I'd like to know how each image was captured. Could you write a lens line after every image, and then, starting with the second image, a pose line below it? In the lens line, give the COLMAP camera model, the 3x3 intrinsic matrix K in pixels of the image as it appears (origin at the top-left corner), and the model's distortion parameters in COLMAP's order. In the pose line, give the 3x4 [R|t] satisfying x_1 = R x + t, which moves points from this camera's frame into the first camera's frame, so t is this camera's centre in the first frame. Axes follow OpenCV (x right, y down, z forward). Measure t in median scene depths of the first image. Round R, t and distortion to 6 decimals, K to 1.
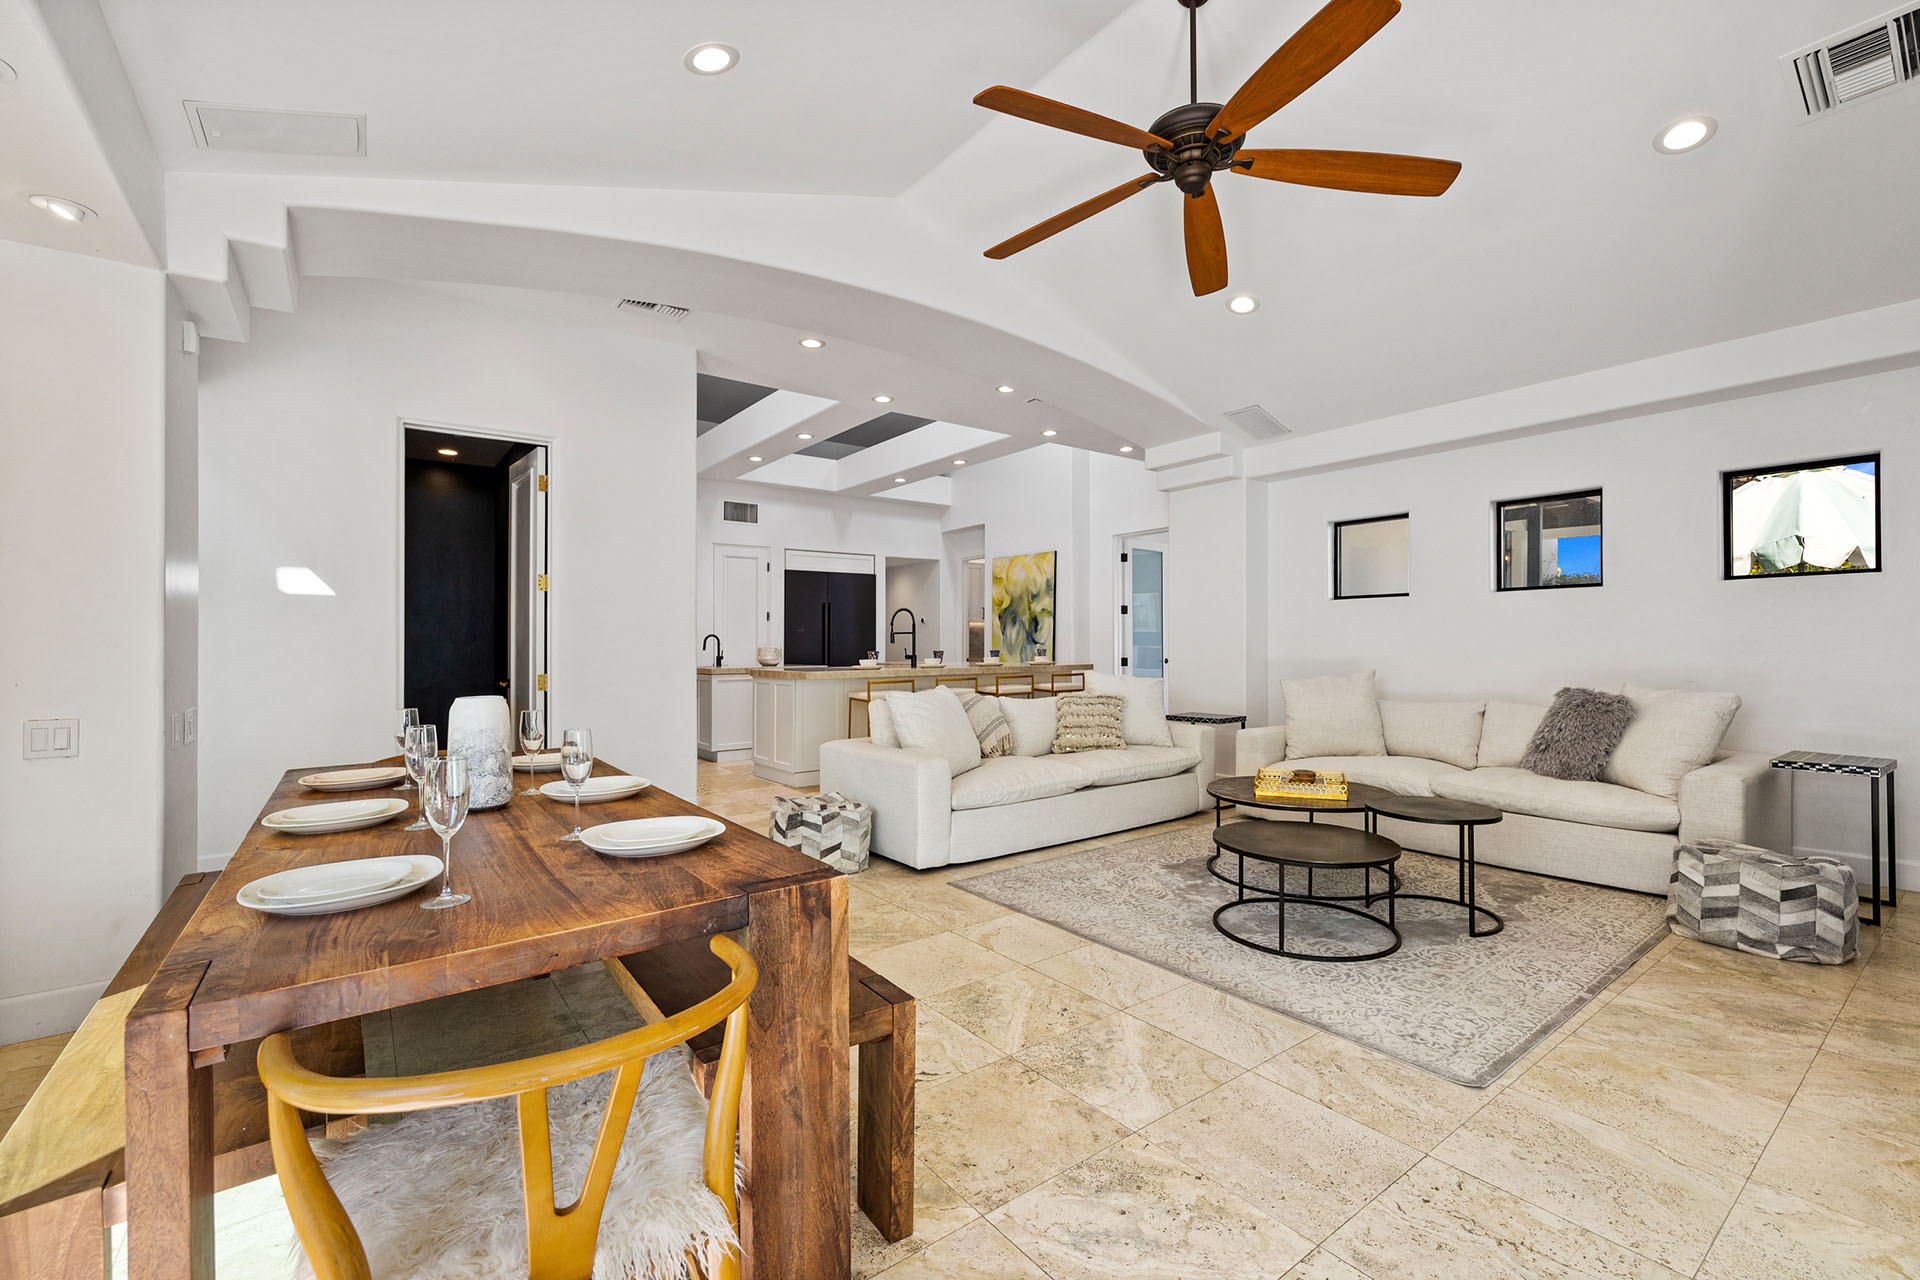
lens RADIAL K [[835.3, 0, 964.5], [0, 835.3, 643.2], [0, 0, 1]] dist [-0.000305, 0.000108]
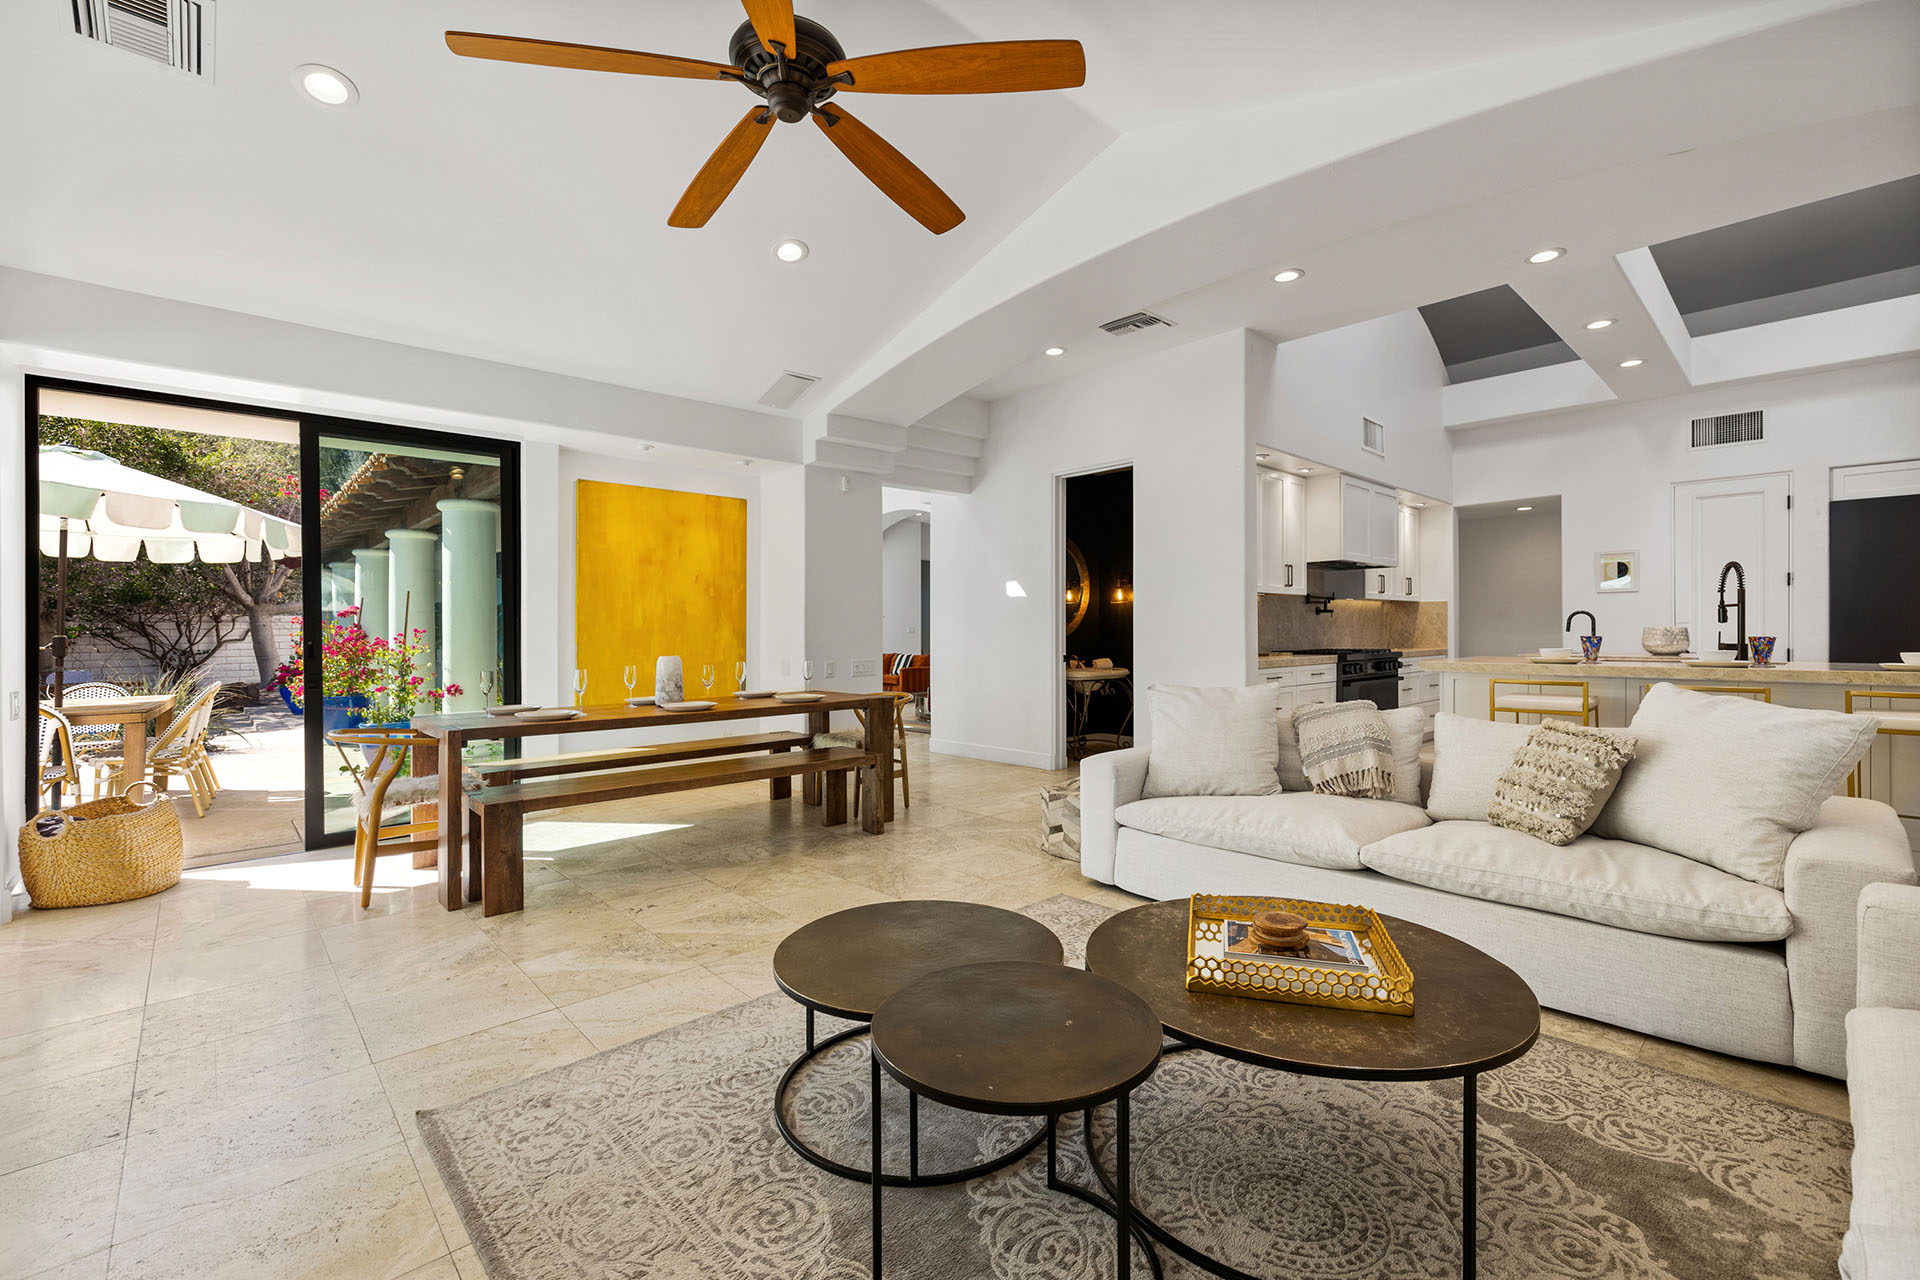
lens RADIAL K [[803.1, 0, 959.2], [0, 803.1, 626.6], [0, 0, 1]] dist [0.002248, -0.000412]
pose [[0.100612, 0.000542, -0.994926, 0.894055], [0.008178, 0.999966, 0.001371, -0.004983], [0.994892, -0.008275, 0.100605, 0.863694]]
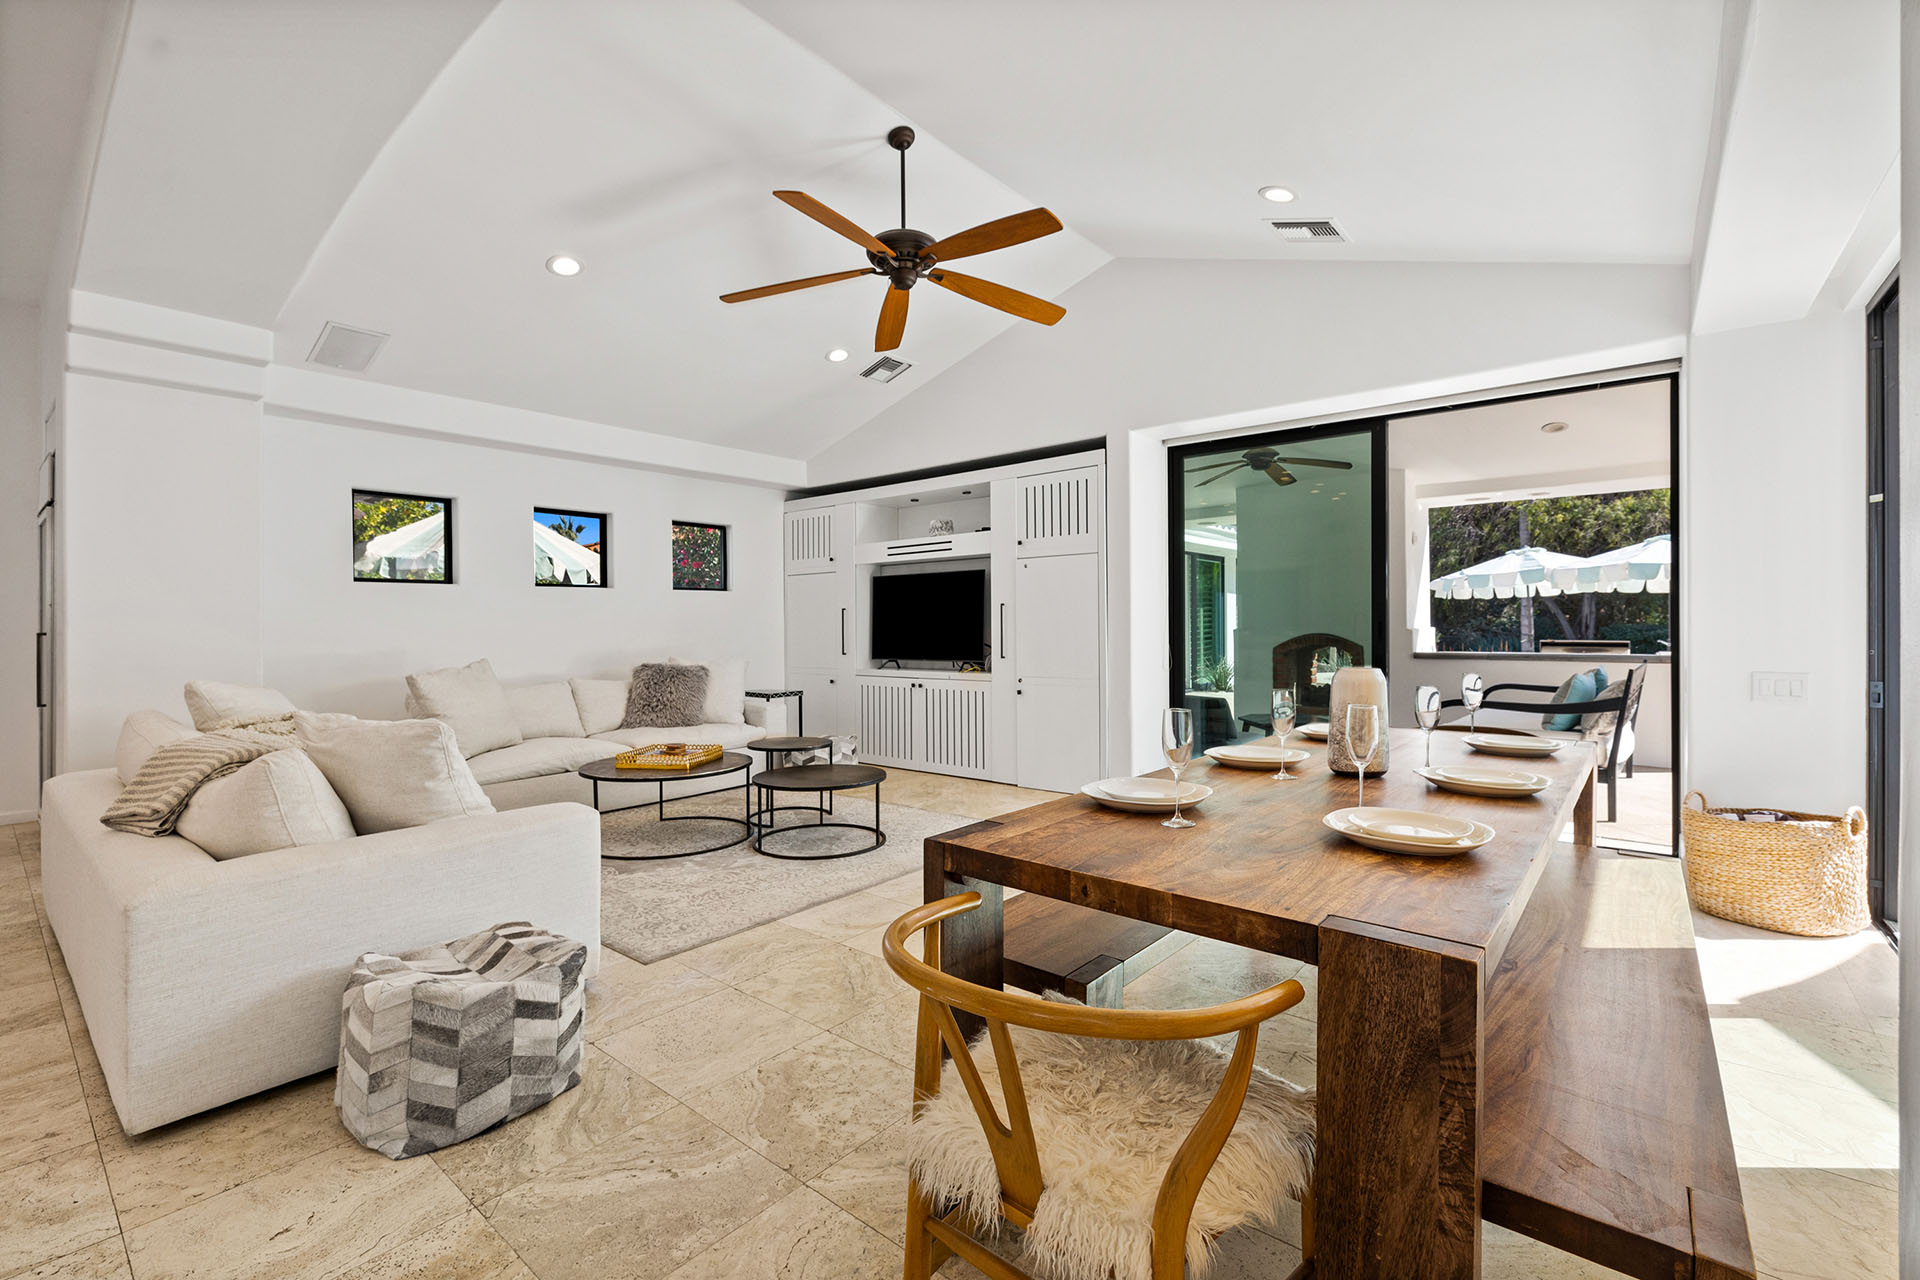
lens RADIAL K [[824.8, 0, 951.2], [0, 824.8, 625.9], [0, 0, 1]] dist [0.001934, -0.000266]
pose [[-0.224349, 0.006443, 0.974487, -0.831270], [0.008442, 0.999953, -0.004668, 0.001627], [-0.974472, 0.007180, -0.224393, 0.966874]]
